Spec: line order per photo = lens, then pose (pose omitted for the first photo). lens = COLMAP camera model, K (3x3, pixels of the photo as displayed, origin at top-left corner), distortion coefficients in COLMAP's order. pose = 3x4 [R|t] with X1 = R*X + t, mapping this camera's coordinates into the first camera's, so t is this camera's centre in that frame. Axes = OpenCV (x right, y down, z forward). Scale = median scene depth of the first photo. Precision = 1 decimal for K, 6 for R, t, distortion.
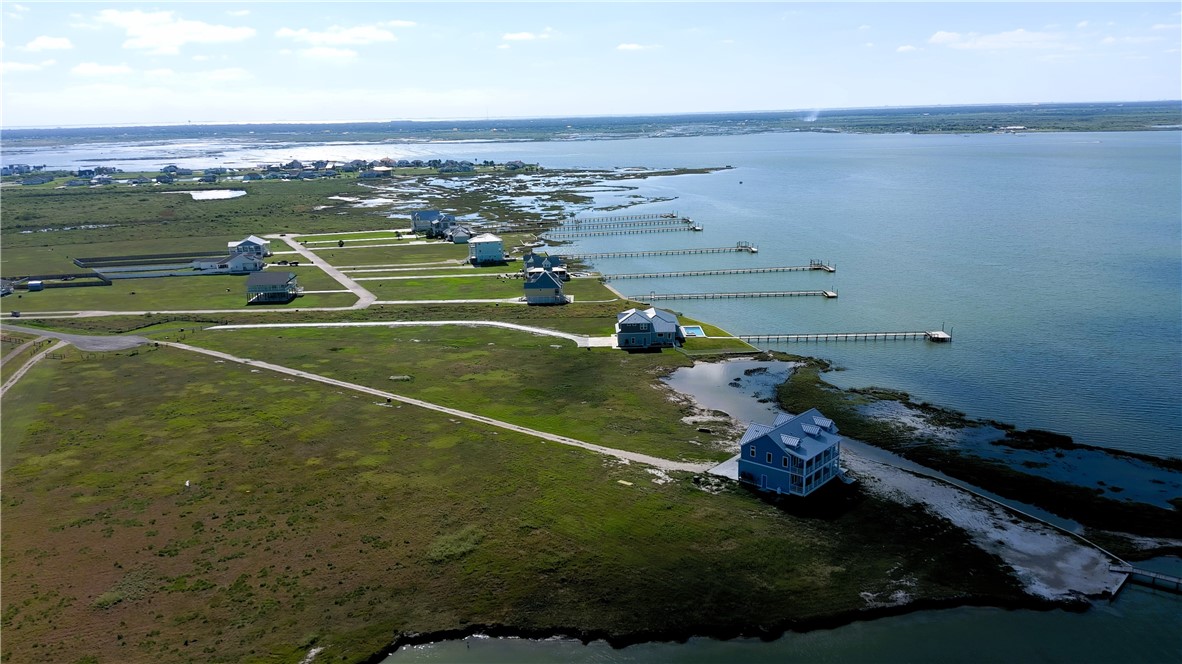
lens RADIAL K [[943.0, 0, 585.9], [0, 943.0, 330.9], [0, 0, 1]] dist [0.129121, -0.222499]
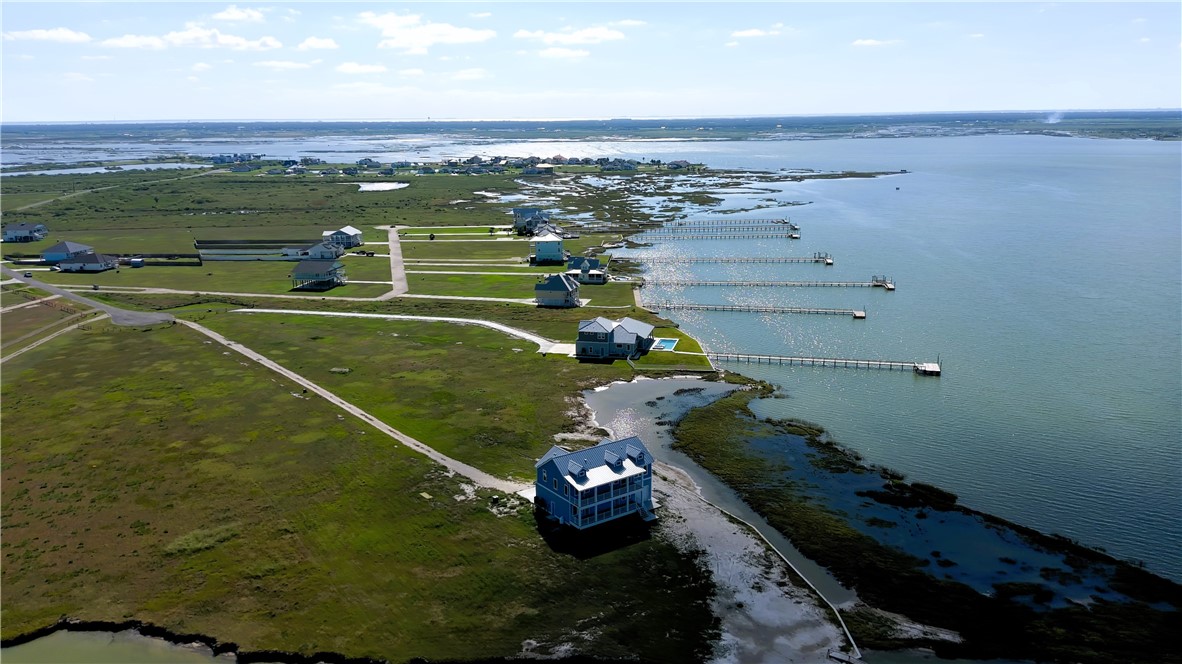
lens RADIAL K [[943.0, 0, 585.9], [0, 943.0, 330.9], [0, 0, 1]] dist [0.129121, -0.222499]
pose [[0.970205, 0.065462, -0.233276, 0.111591], [-0.065026, 0.997838, 0.009571, -0.007443], [0.233398, 0.005883, 0.972363, 0.024583]]
